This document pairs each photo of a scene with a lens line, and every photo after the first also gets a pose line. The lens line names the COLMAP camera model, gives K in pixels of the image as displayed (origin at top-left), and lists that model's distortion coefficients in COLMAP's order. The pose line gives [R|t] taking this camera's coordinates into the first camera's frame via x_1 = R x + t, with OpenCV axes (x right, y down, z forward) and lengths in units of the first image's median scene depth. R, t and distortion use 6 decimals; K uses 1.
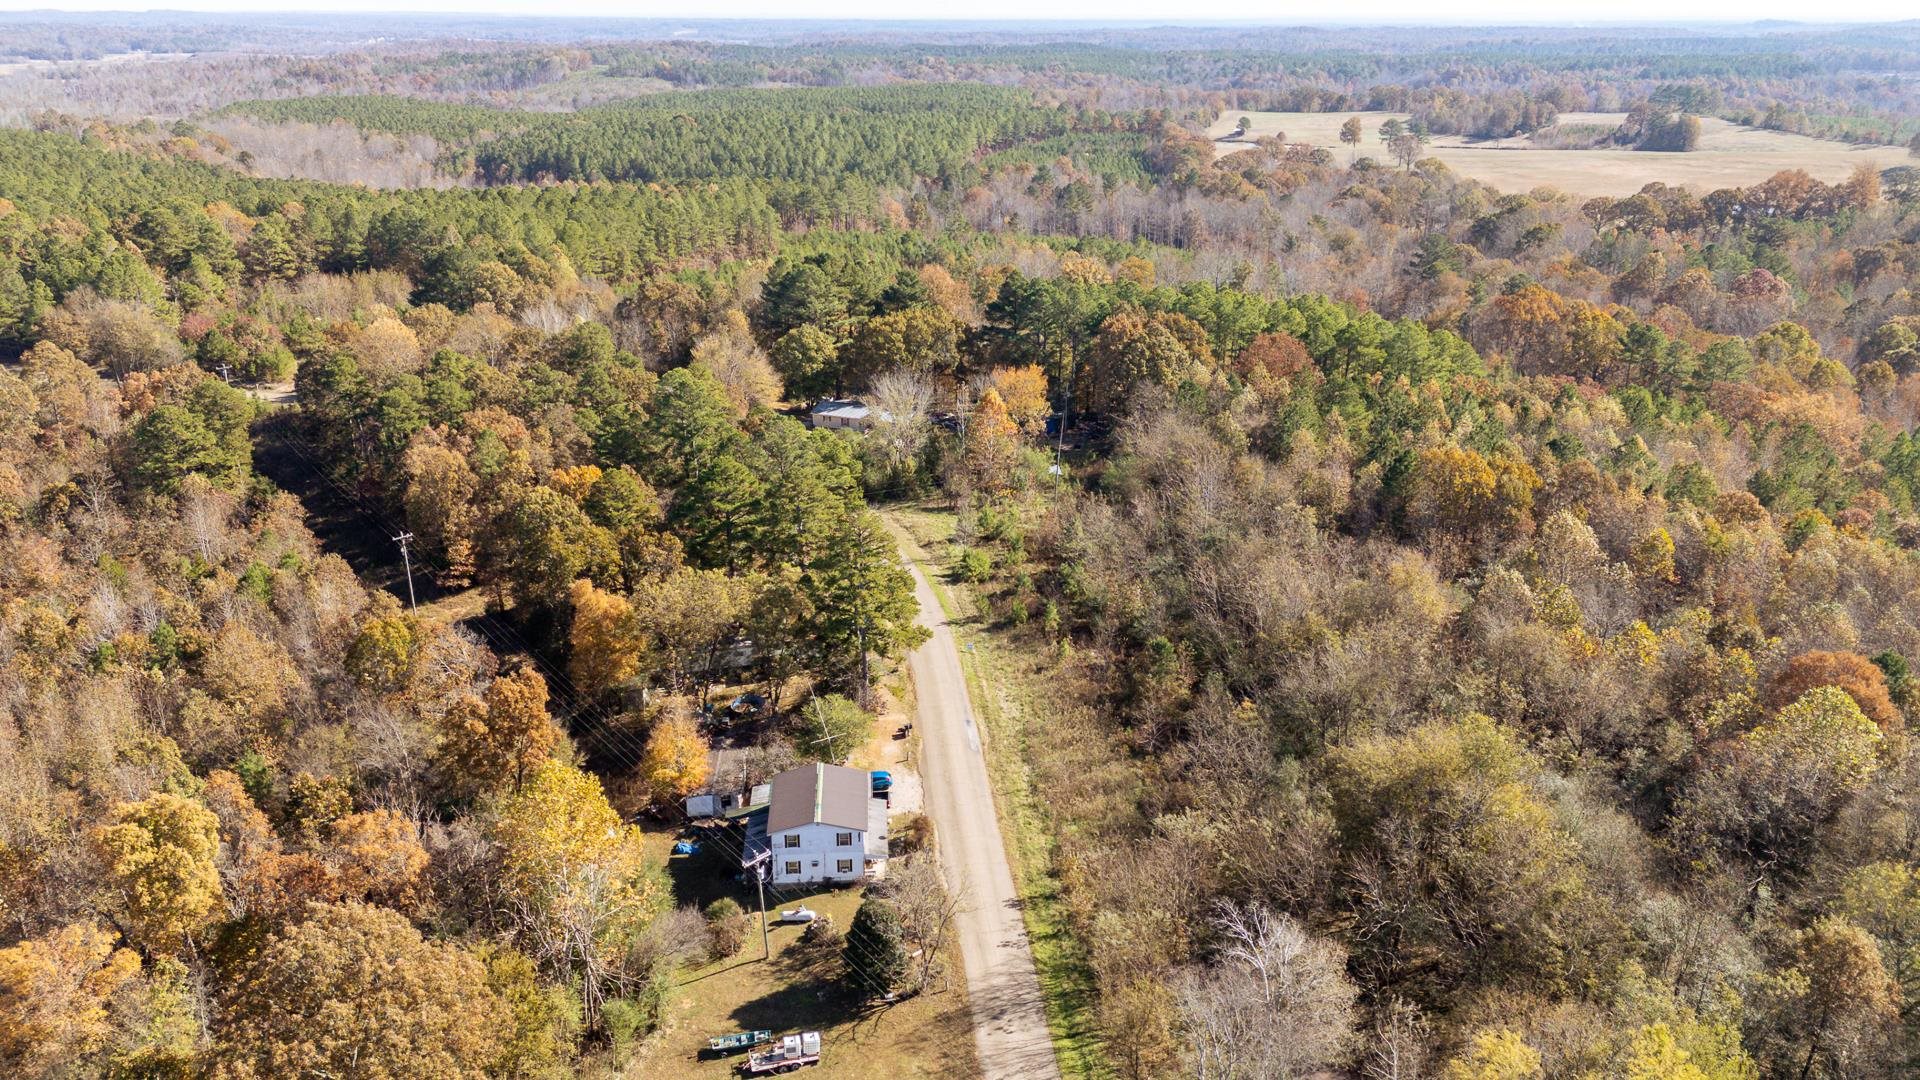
lens RADIAL K [[1397.0, 0, 969.0], [0, 1397.0, 543.7], [0, 0, 1]] dist [0.072090, -0.073909]
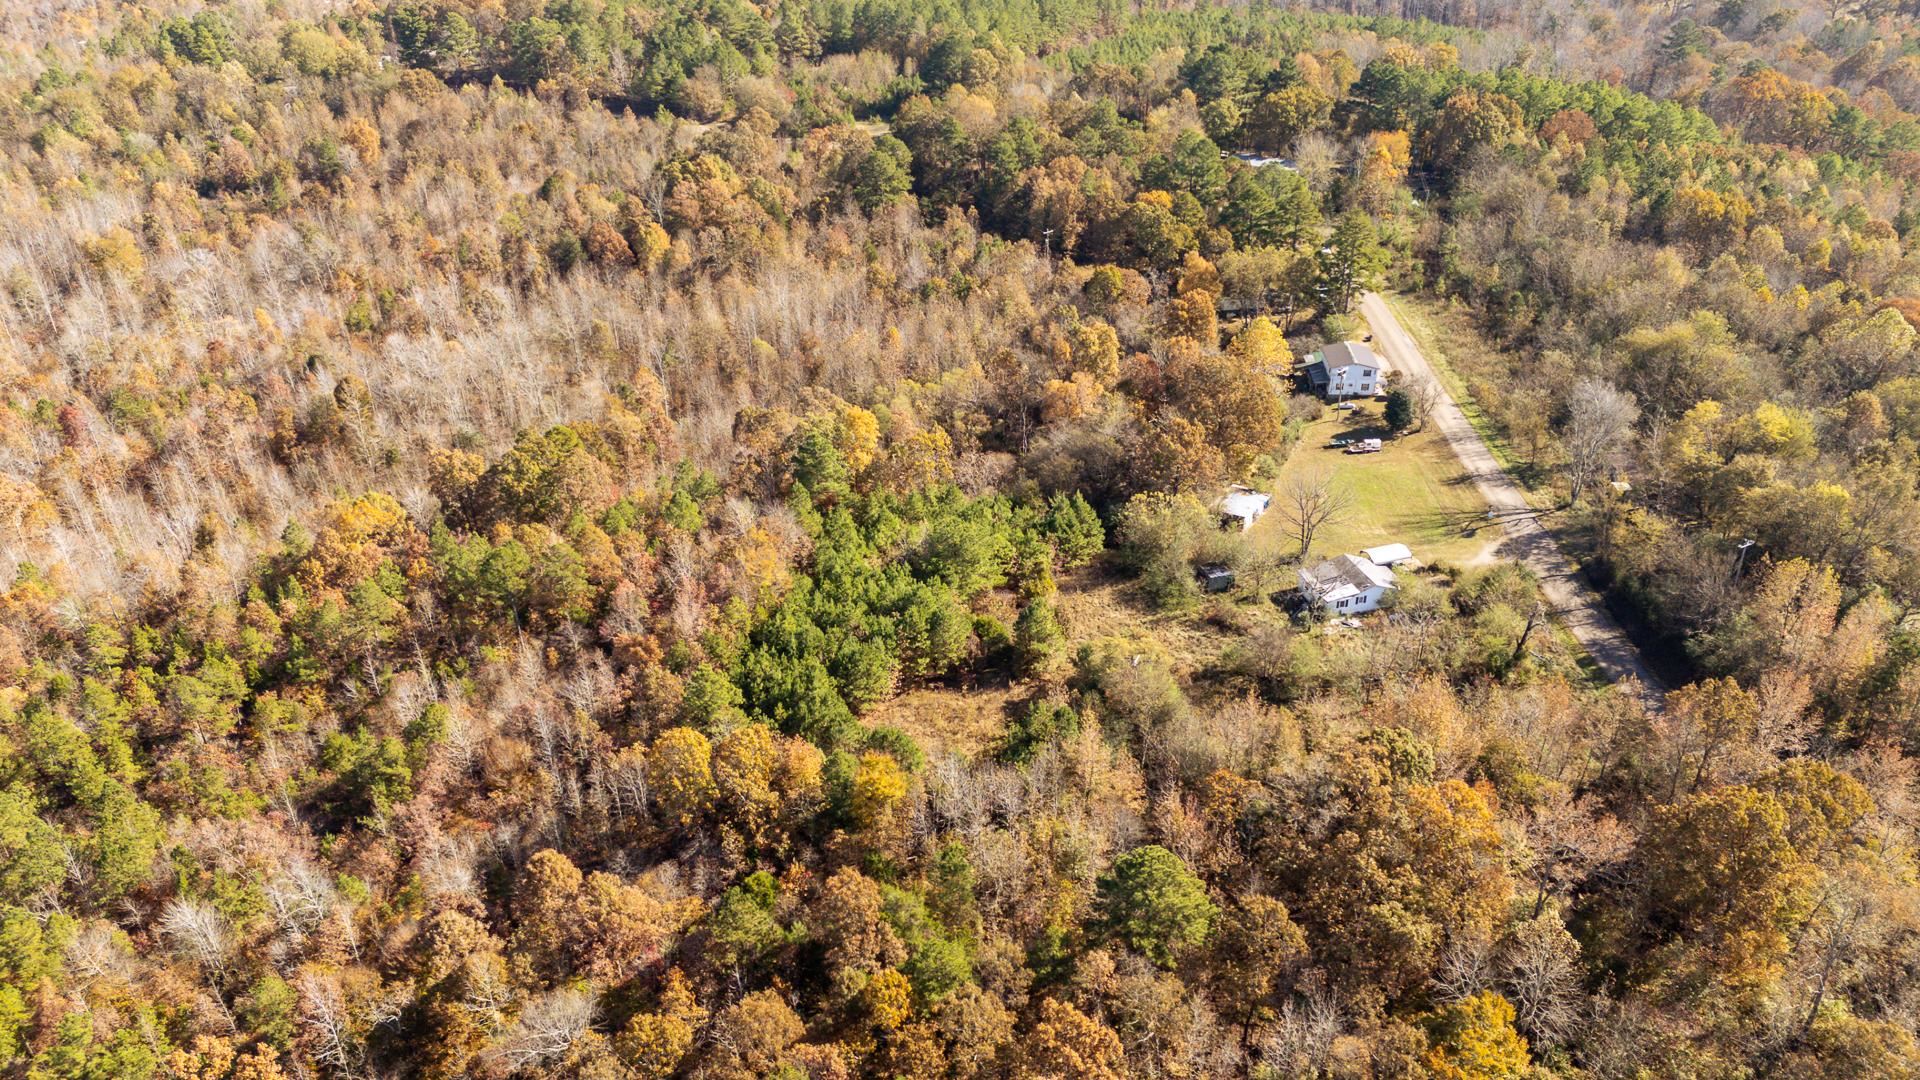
lens RADIAL K [[1397.0, 0, 969.0], [0, 1397.0, 543.7], [0, 0, 1]] dist [0.072090, -0.073909]
pose [[0.993280, 0.049379, -0.104676, -0.271460], [-0.031654, 0.985839, 0.164679, 0.084256], [0.111325, -0.160259, 0.980777, -0.689749]]
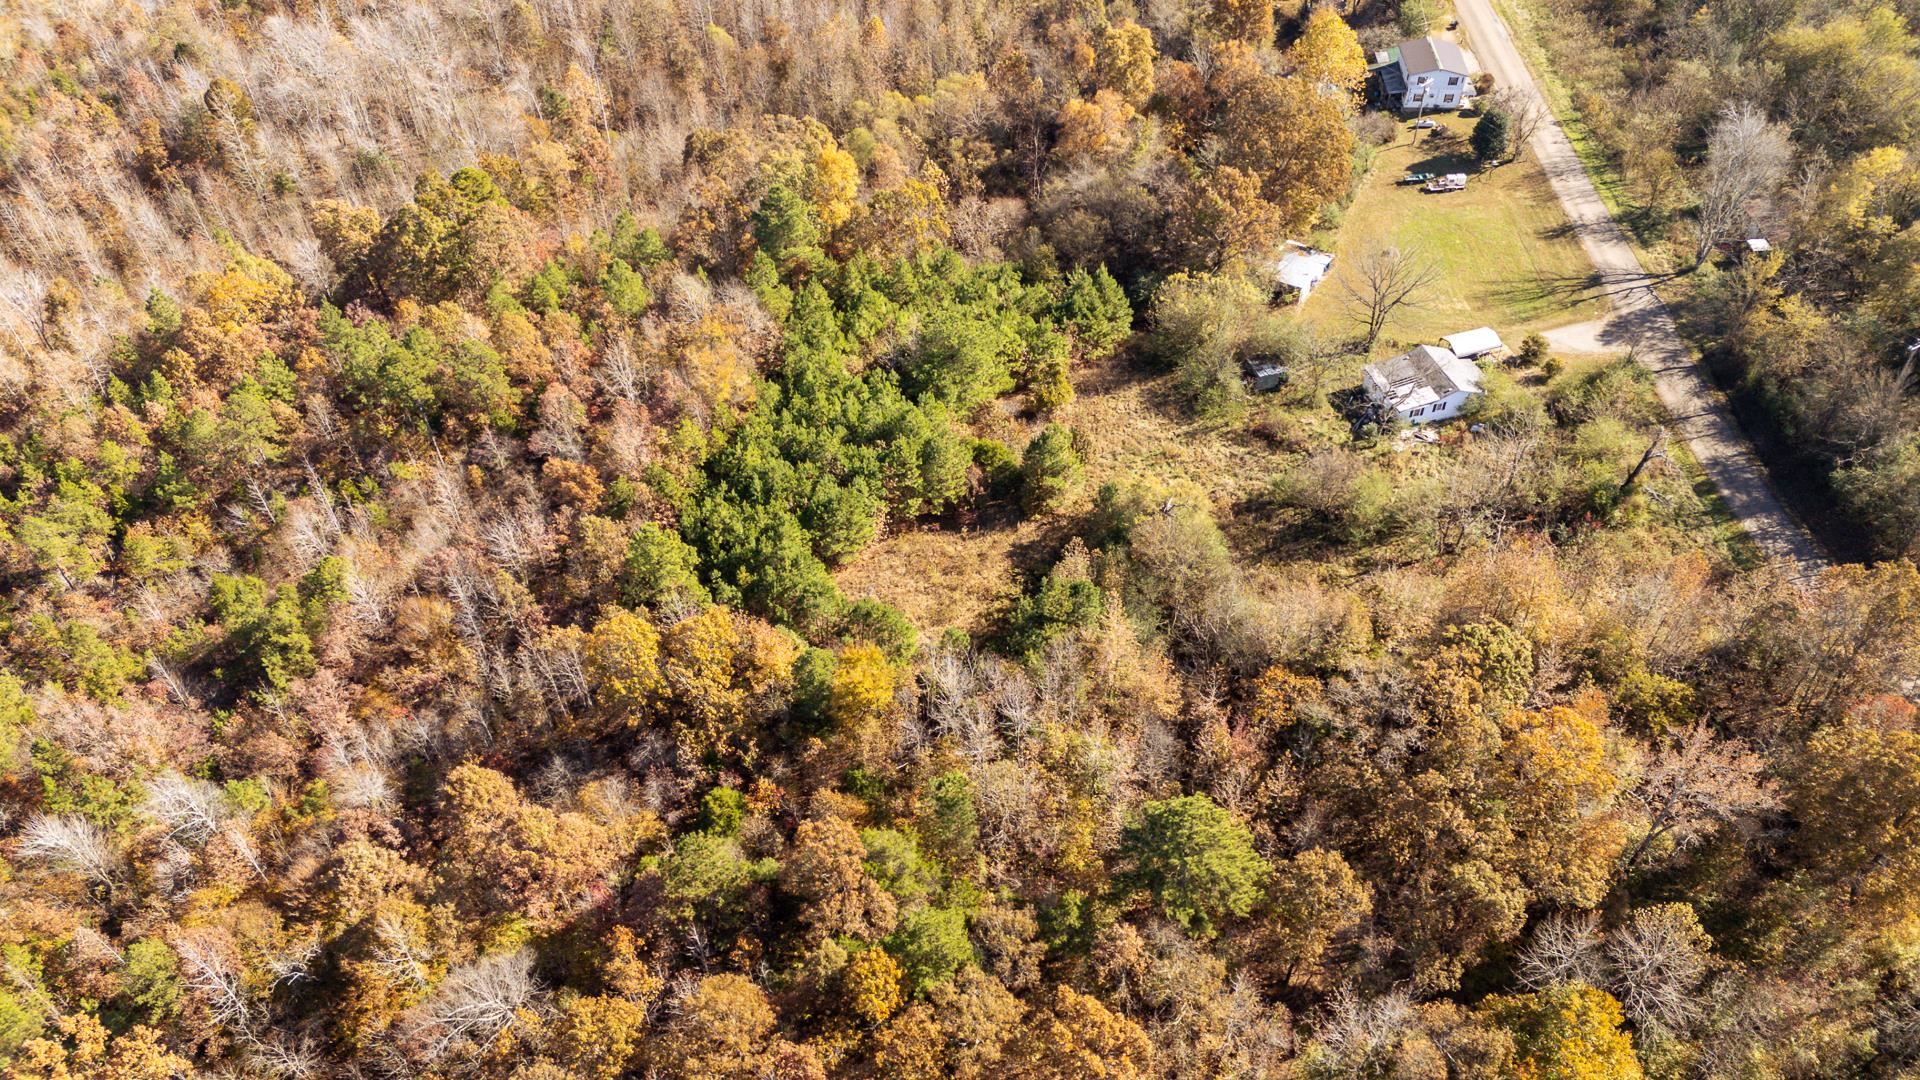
lens RADIAL K [[1397.0, 0, 969.0], [0, 1397.0, 543.7], [0, 0, 1]] dist [0.072090, -0.073909]
pose [[0.993323, 0.075194, -0.087493, -0.294234], [-0.032026, 0.908326, 0.417036, 0.015972], [0.110831, -0.411449, 0.904669, -0.511510]]
